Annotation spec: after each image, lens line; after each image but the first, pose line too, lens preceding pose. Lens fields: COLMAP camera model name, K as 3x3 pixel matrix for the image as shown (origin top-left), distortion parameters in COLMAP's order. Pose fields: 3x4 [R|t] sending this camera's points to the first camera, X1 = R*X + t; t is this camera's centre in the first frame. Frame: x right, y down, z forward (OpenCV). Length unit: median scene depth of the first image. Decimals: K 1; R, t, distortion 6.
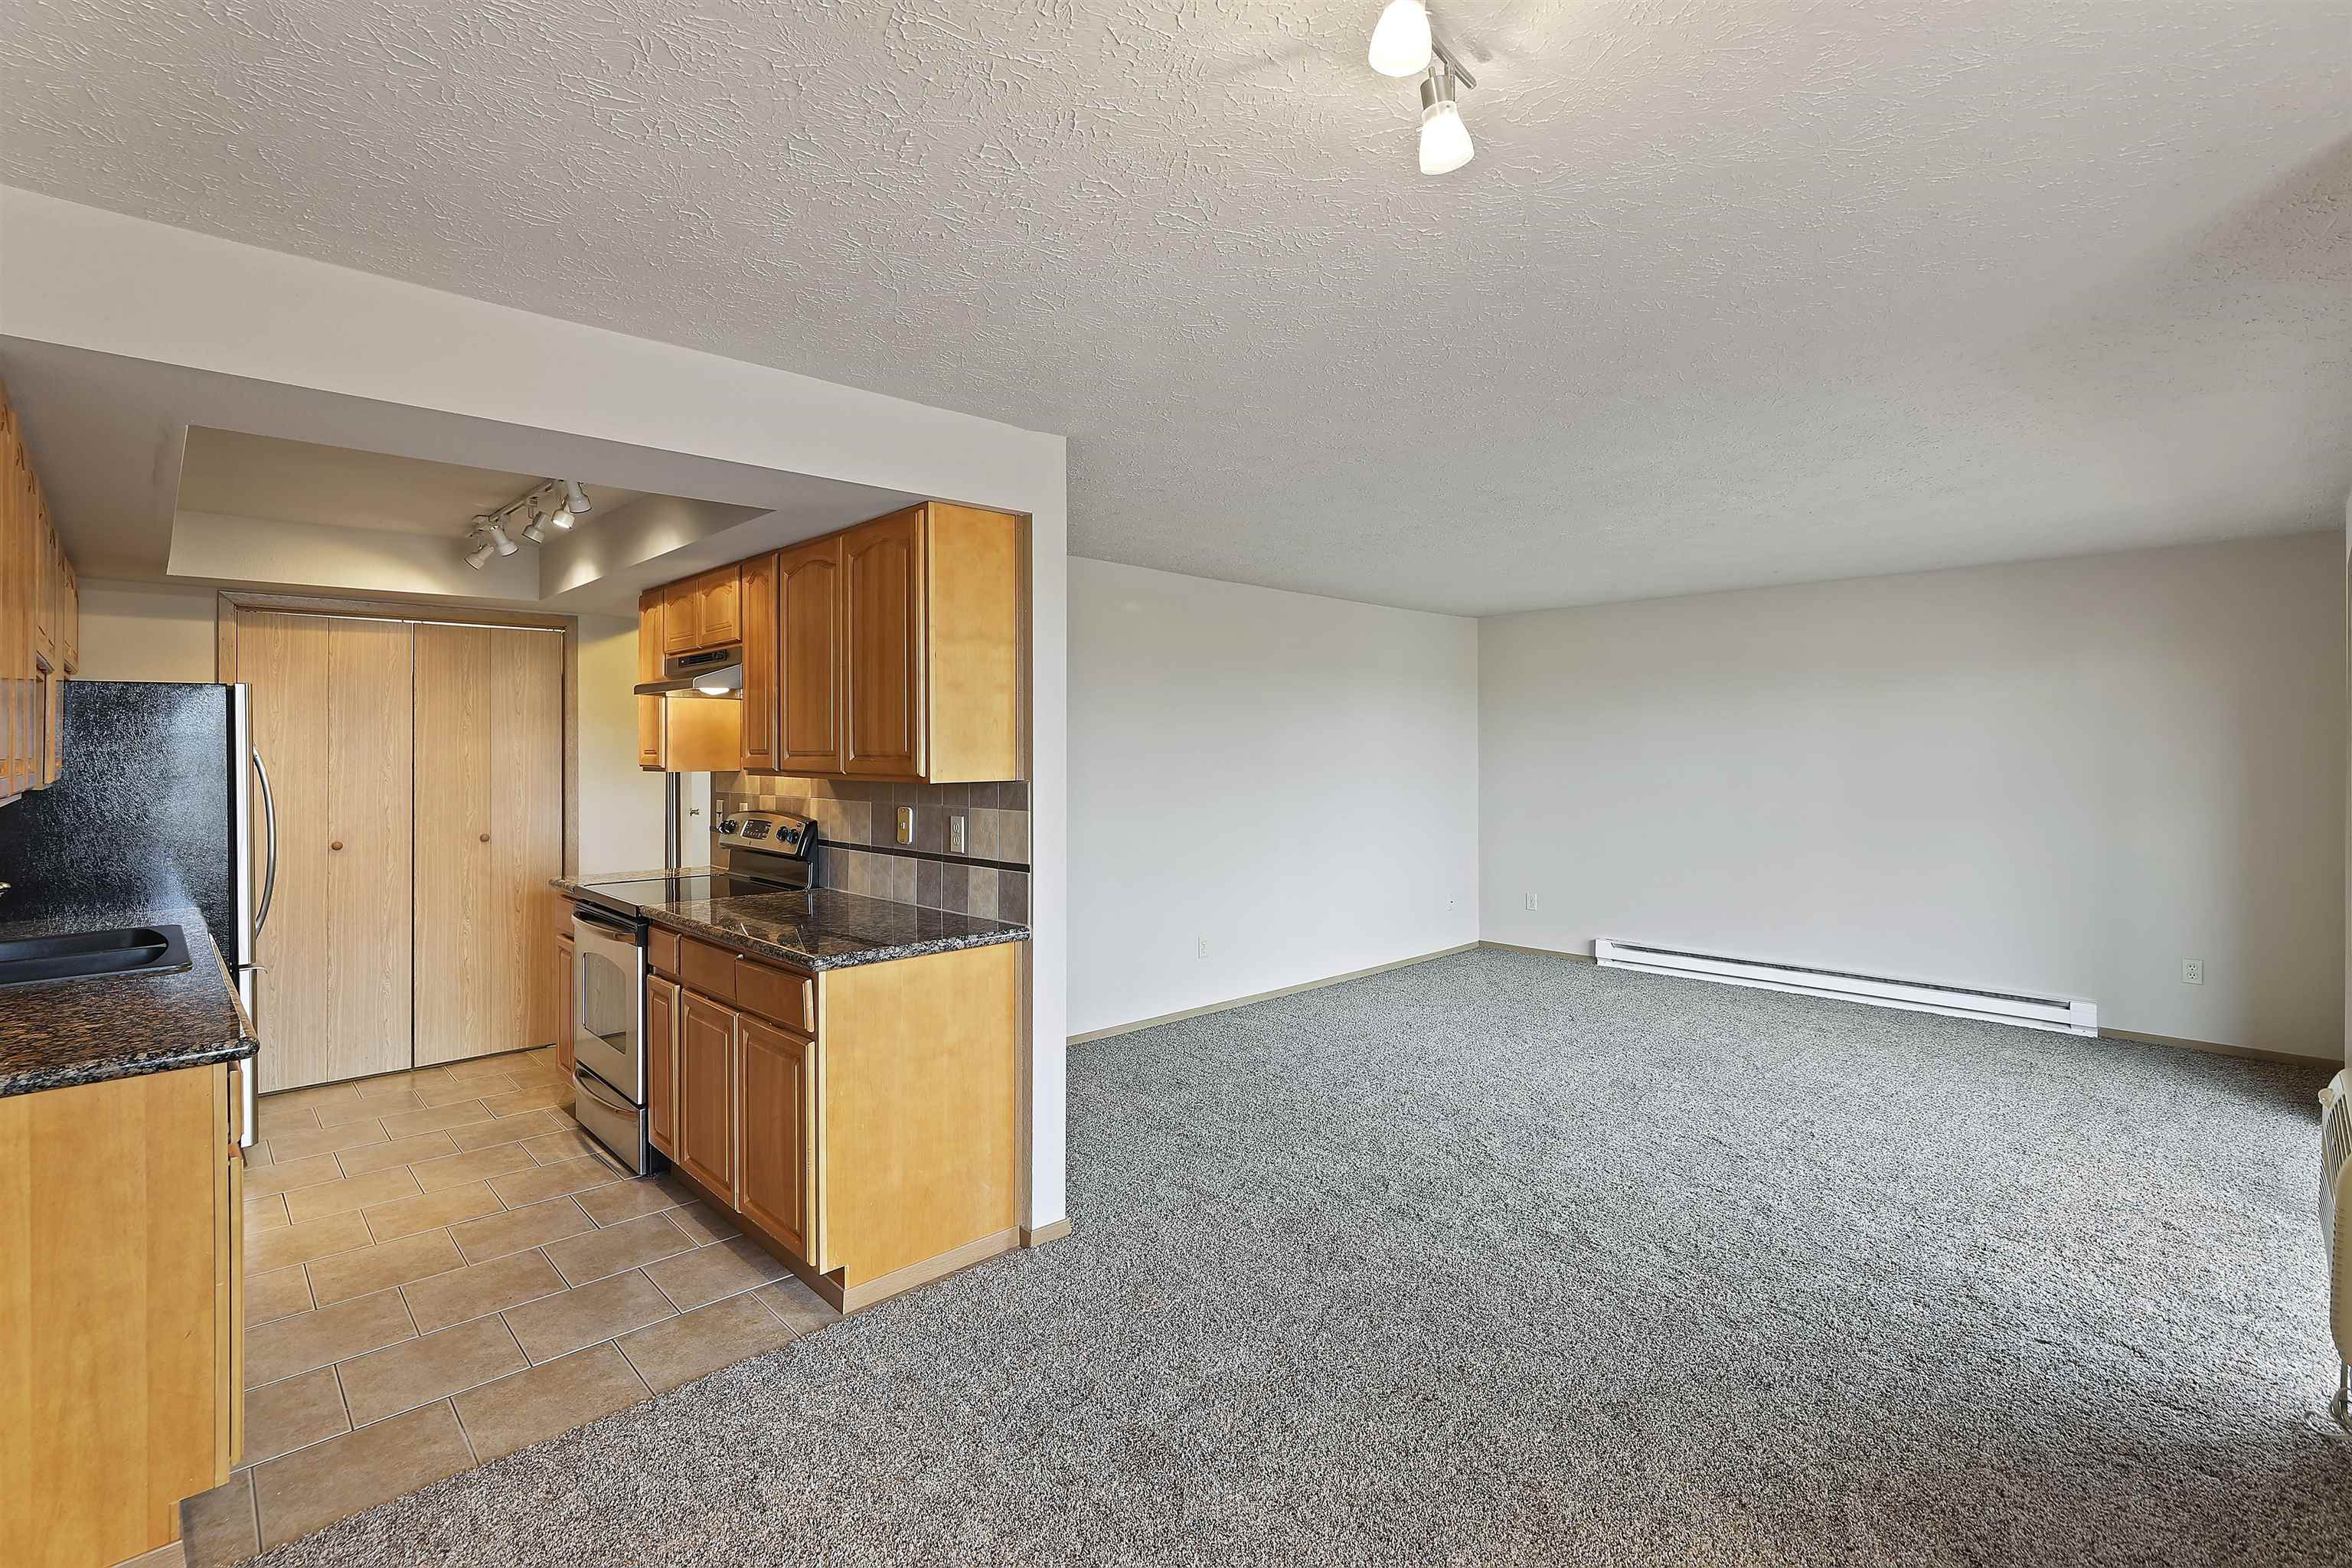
lens RADIAL K [[1087.2, 0, 1151.9], [0, 1087.2, 755.3], [0, 0, 1]] dist [-0.000396, 0.000086]
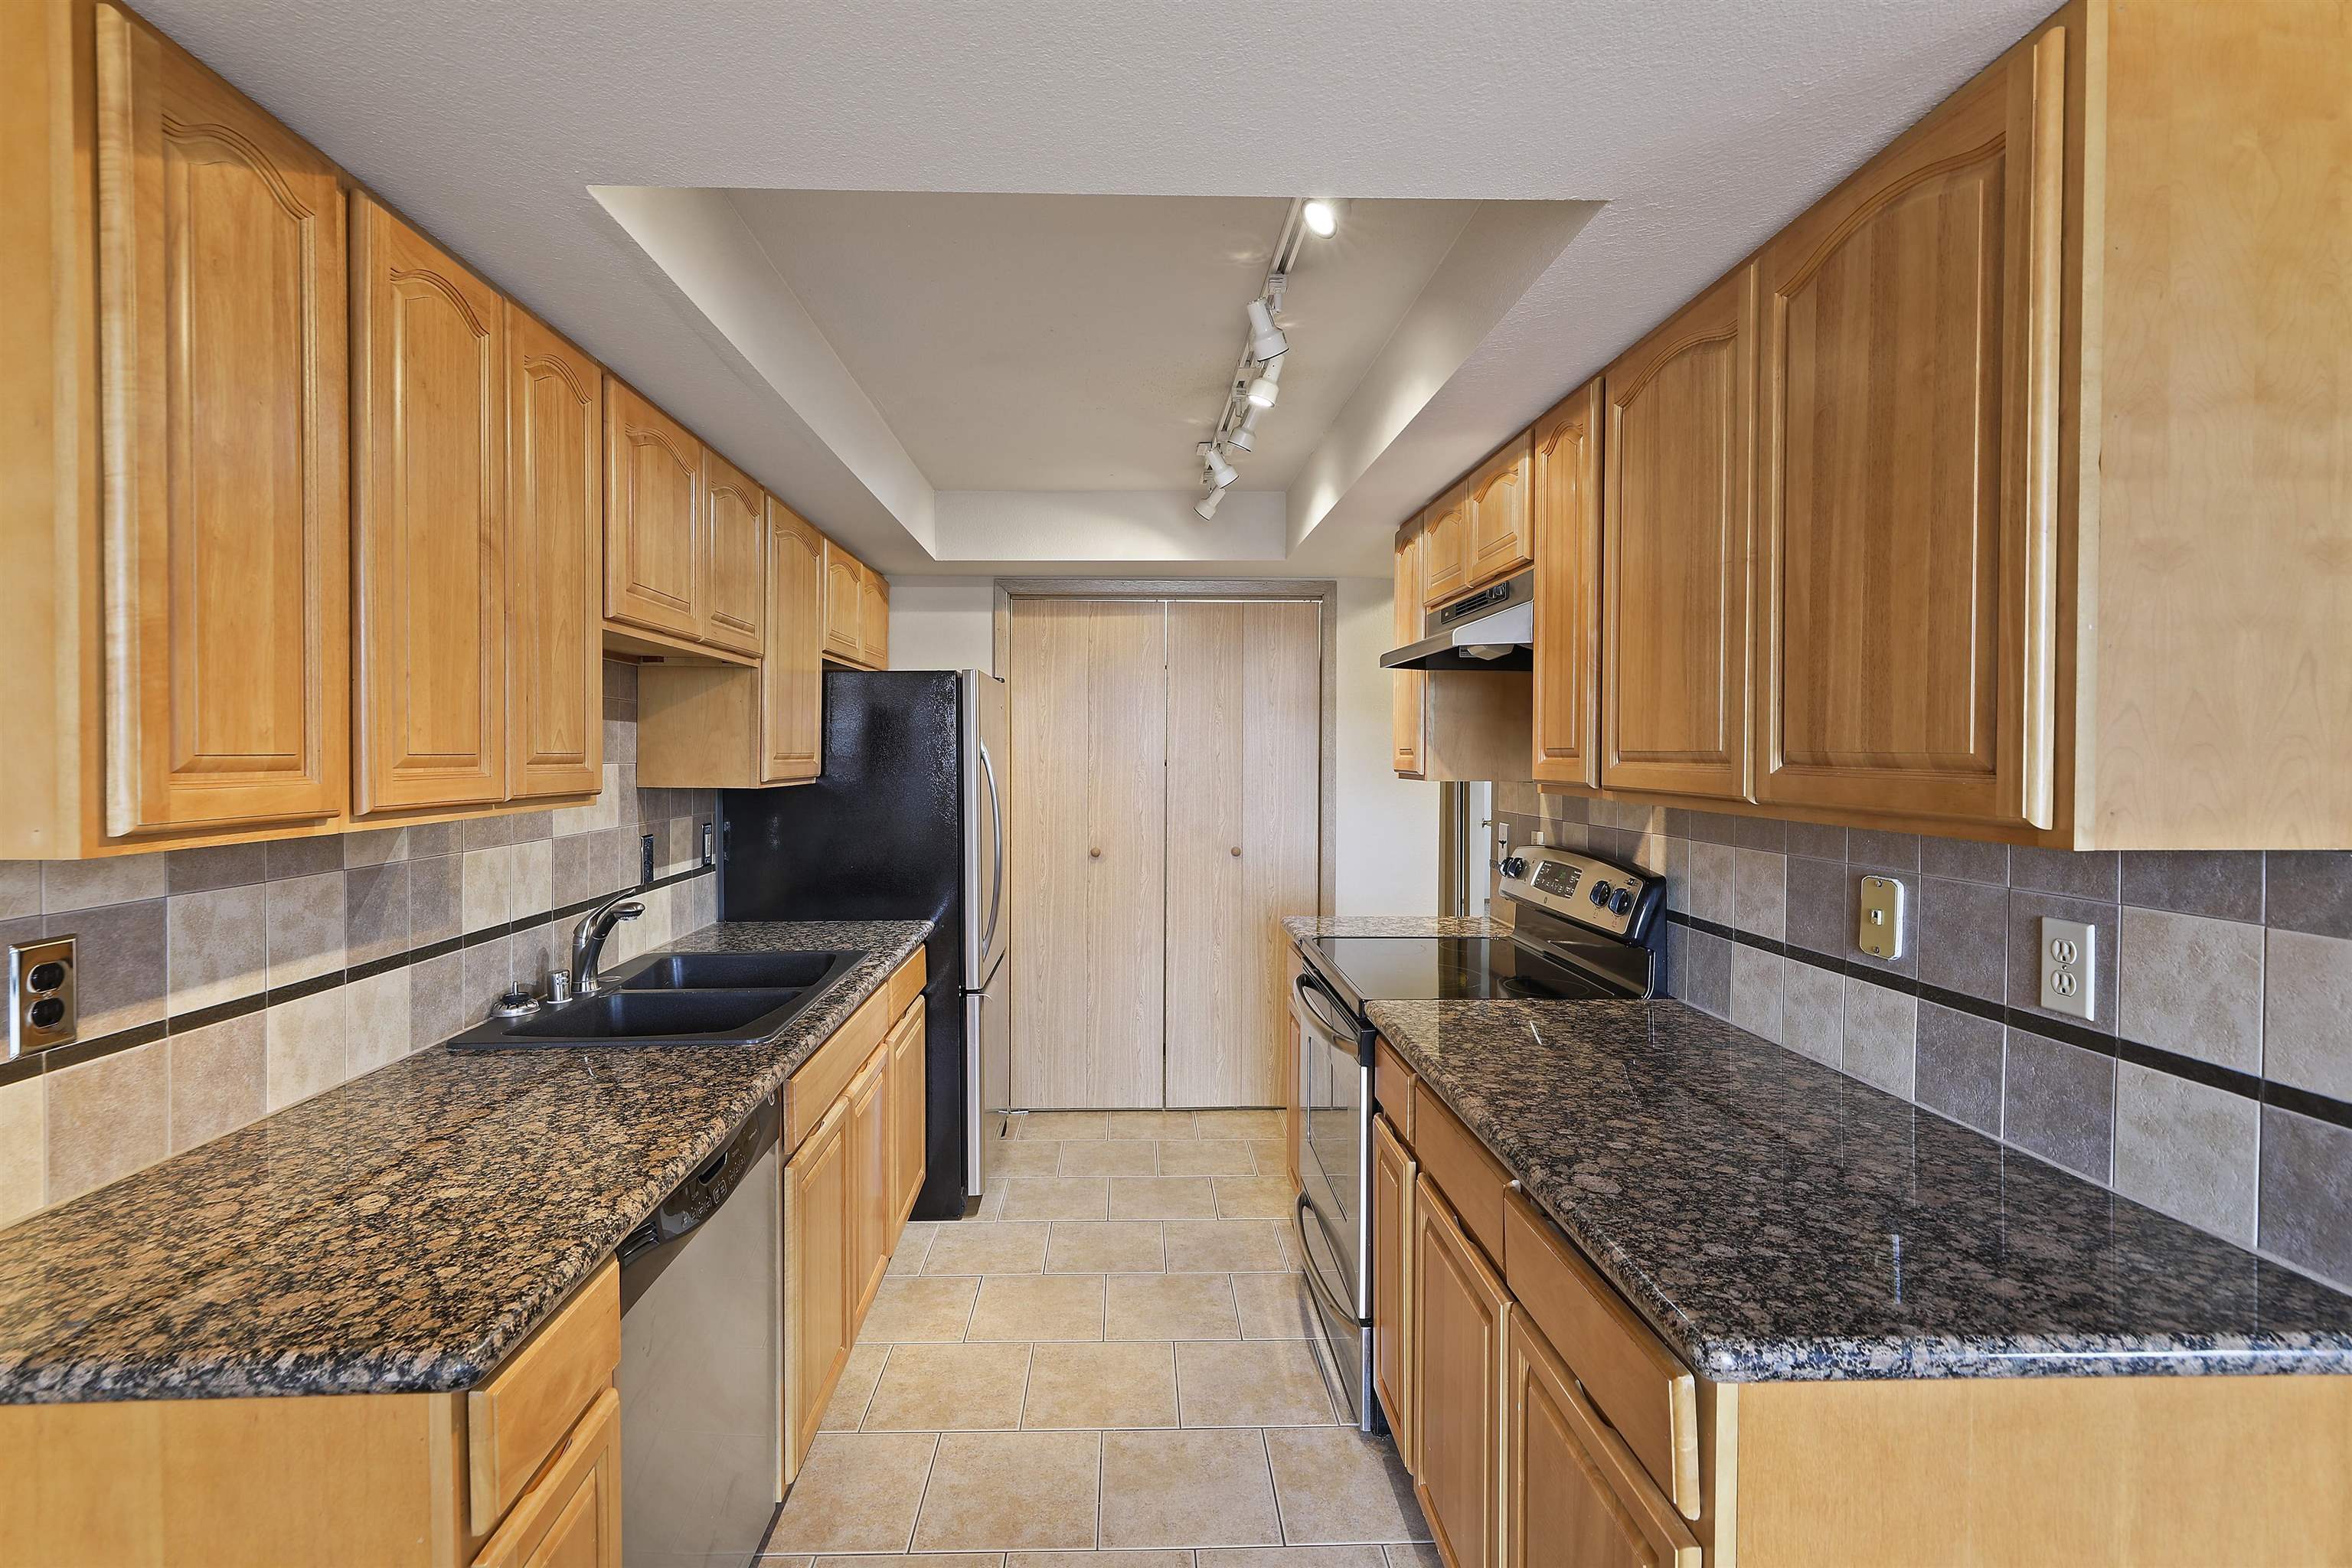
lens RADIAL K [[1087.2, 0, 1151.9], [0, 1087.2, 755.3], [0, 0, 1]] dist [-0.000396, 0.000086]
pose [[0.758354, 0.009641, -0.651771, -0.161226], [-0.010169, 0.999944, 0.002958, -0.001103], [0.651763, 0.004385, 0.758410, 0.451628]]
